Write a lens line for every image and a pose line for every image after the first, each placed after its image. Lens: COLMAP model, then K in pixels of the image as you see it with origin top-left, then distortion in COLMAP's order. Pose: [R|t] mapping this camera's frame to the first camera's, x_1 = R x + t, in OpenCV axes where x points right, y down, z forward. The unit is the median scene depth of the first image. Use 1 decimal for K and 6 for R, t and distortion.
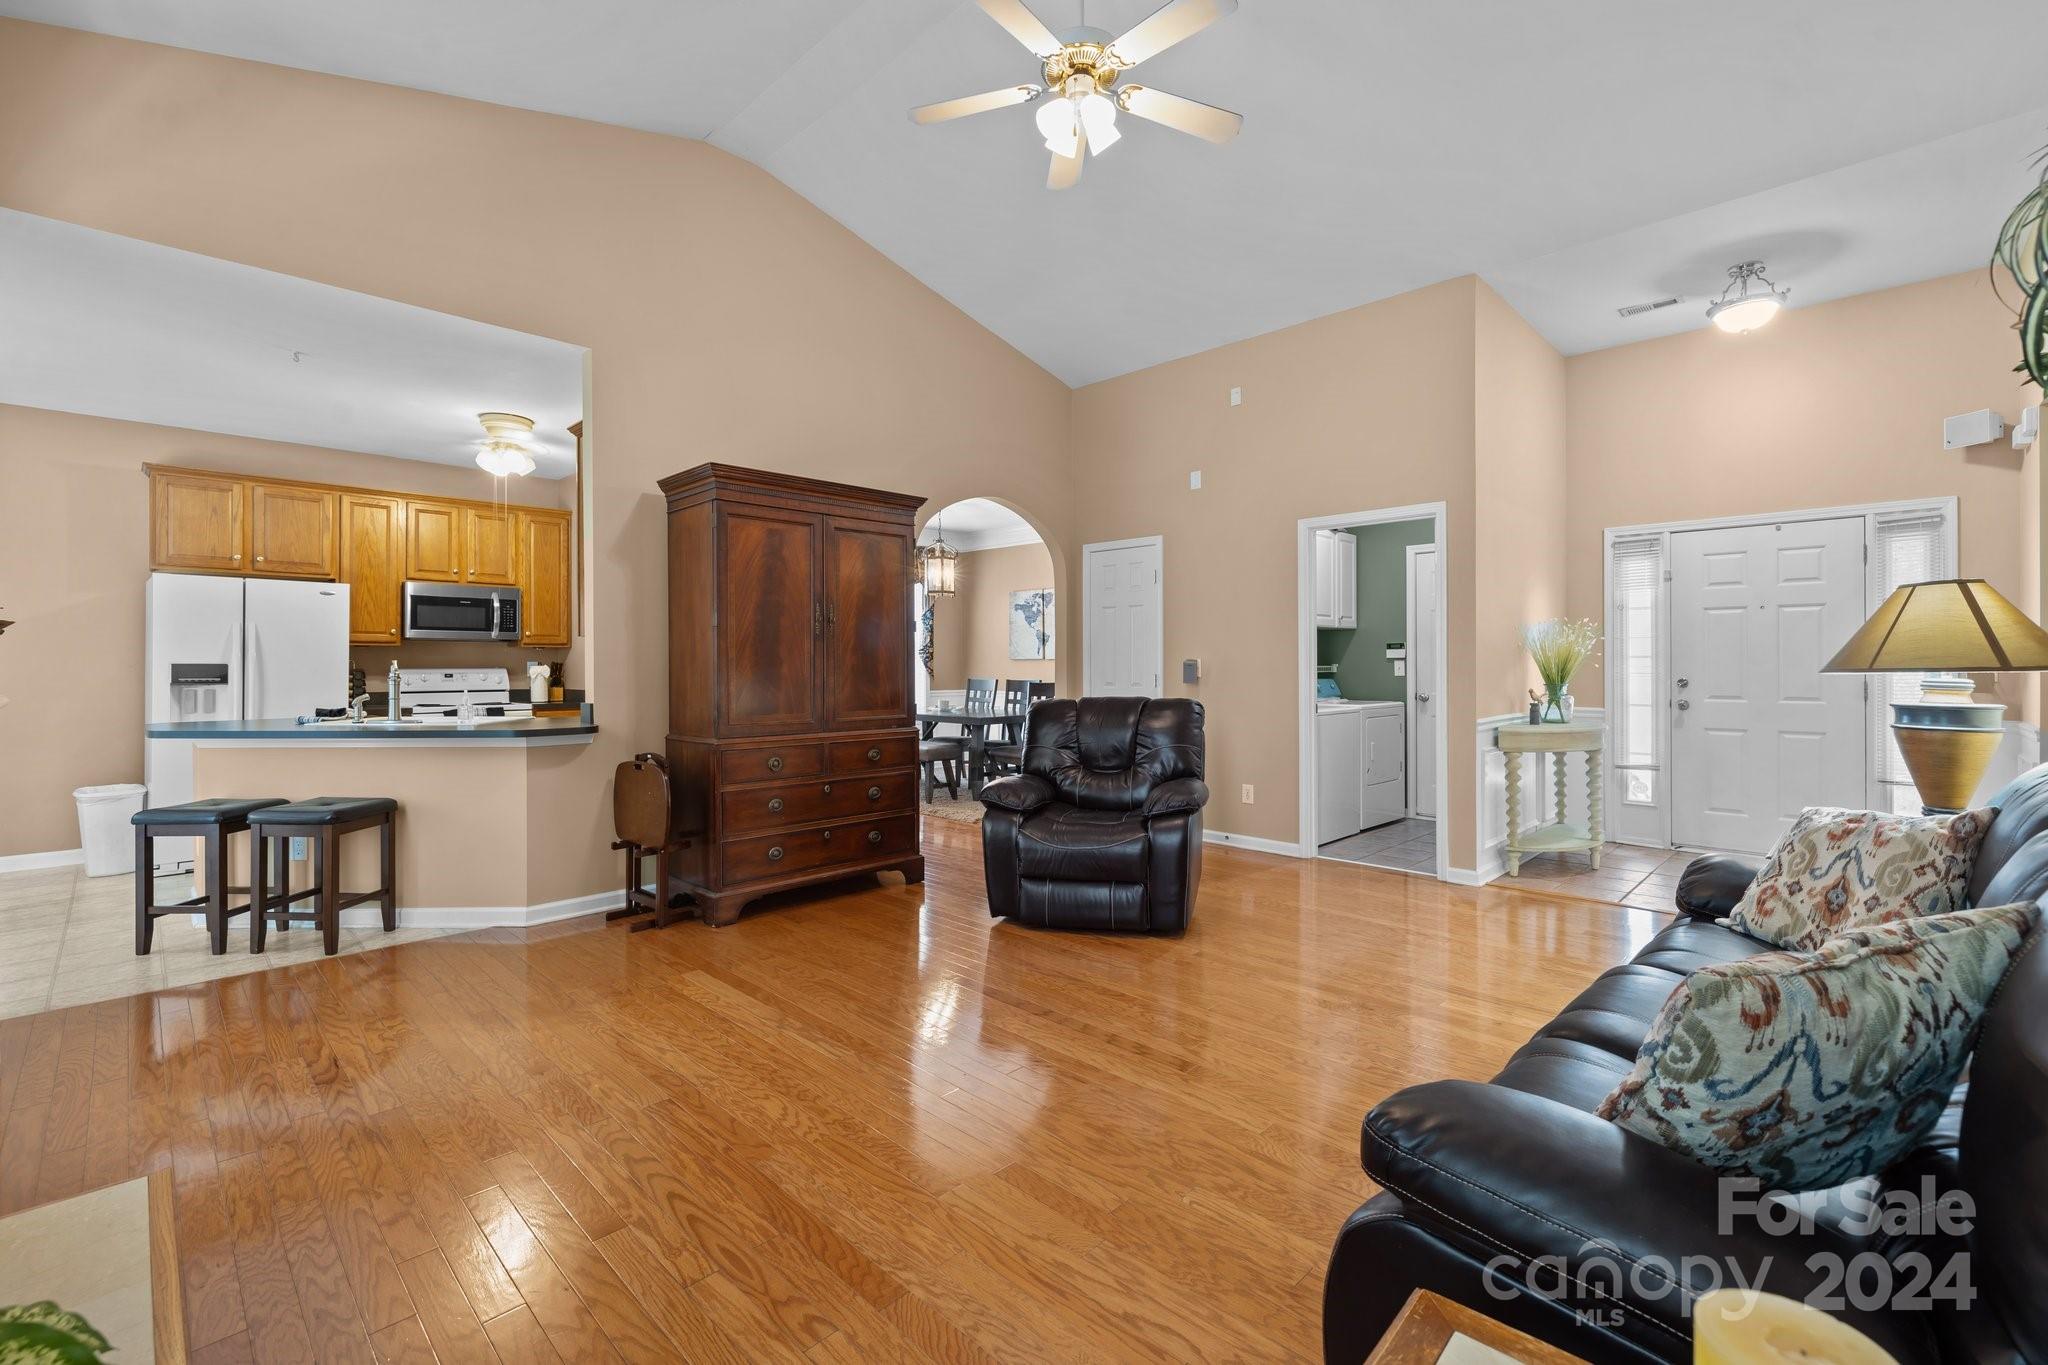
lens RADIAL K [[853.6, 0, 1012.2], [0, 853.6, 670.1], [0, 0, 1]] dist [0.000716, -0.000990]
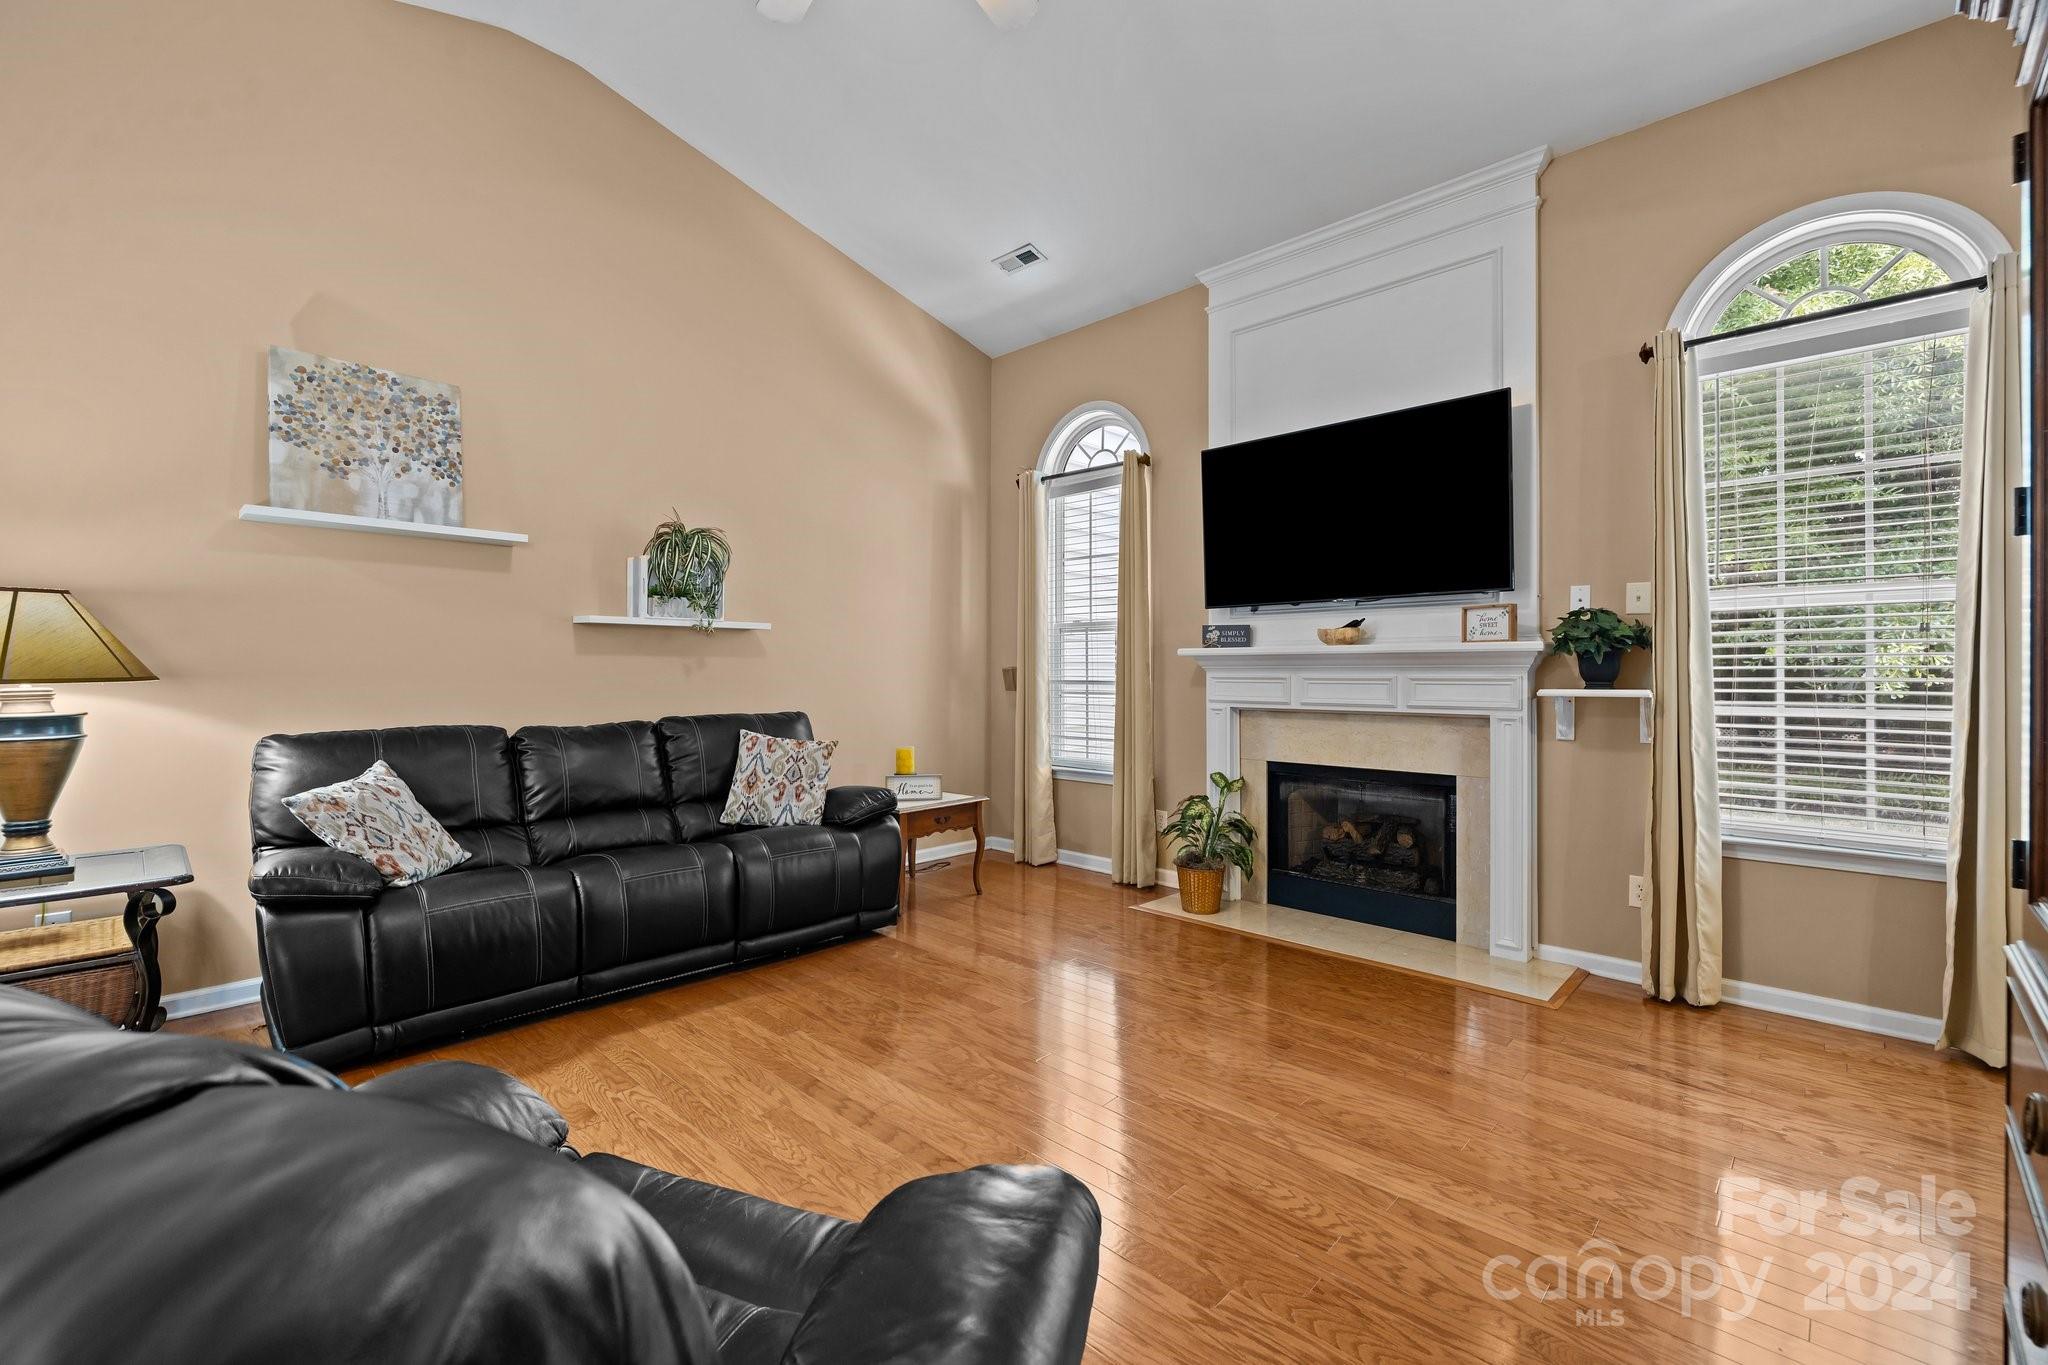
lens RADIAL K [[853.6, 0, 999.3], [0, 853.6, 663.1], [0, 0, 1]] dist [0.000716, -0.000990]
pose [[-0.999884, -0.000086, 0.015227, -0.013338], [-0.000055, 0.999998, 0.002035, -0.009677], [-0.015227, 0.002034, -0.999882, 0.895618]]
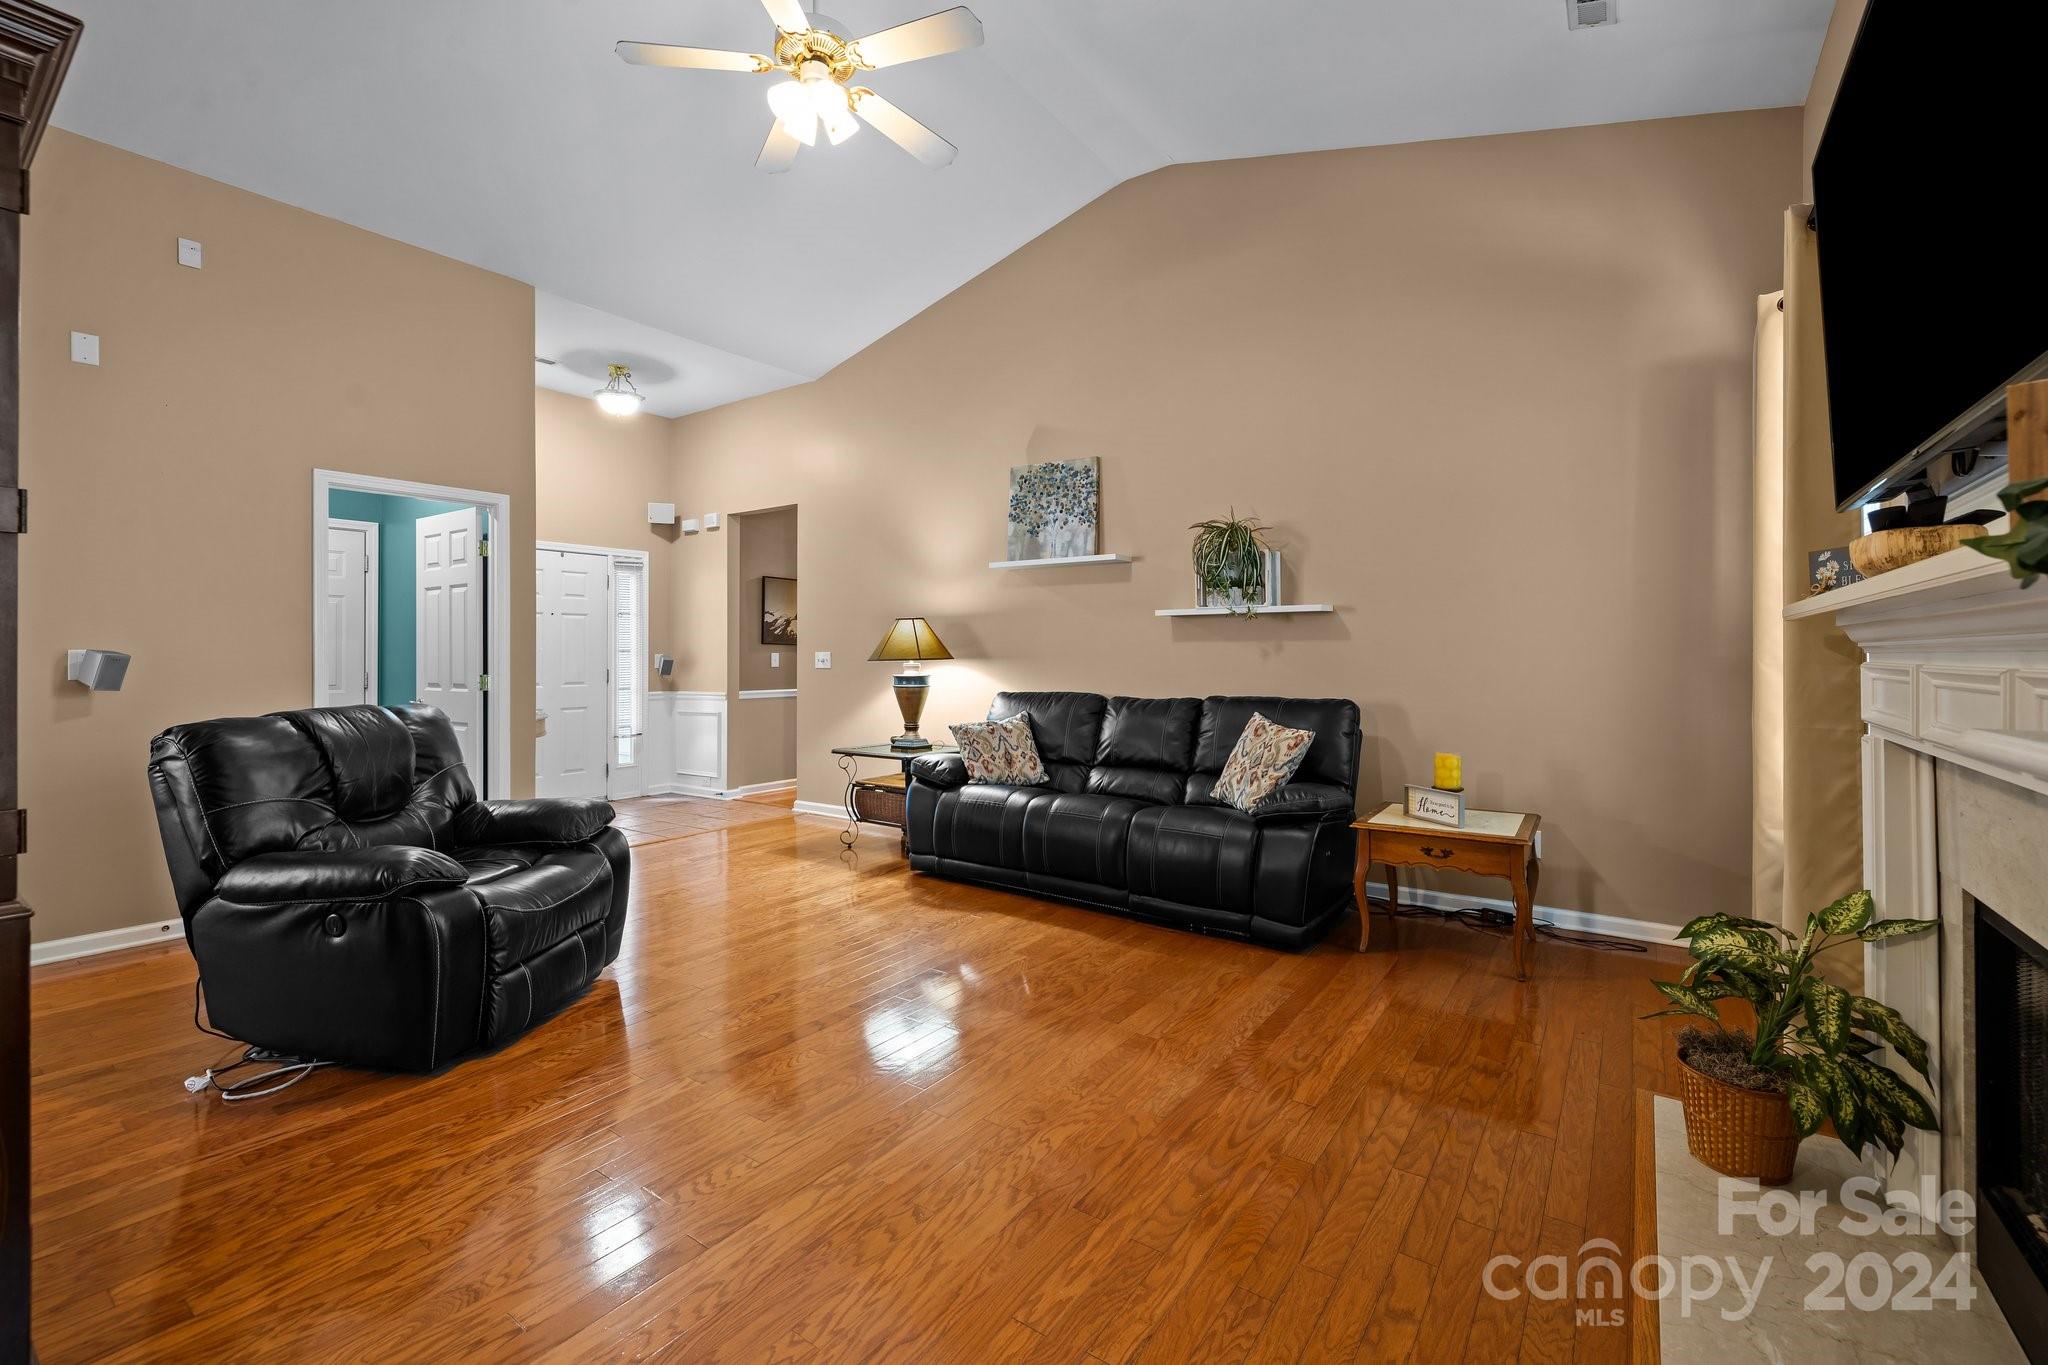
lens RADIAL K [[853.6, 0, 1014.1], [0, 853.6, 648.1], [0, 0, 1]] dist [0.000716, -0.000990]
pose [[-0.144021, 0.016545, 0.989436, -0.483691], [0.007746, 0.999848, -0.015592, 0.003093], [-0.989544, 0.005418, -0.144127, 0.482540]]
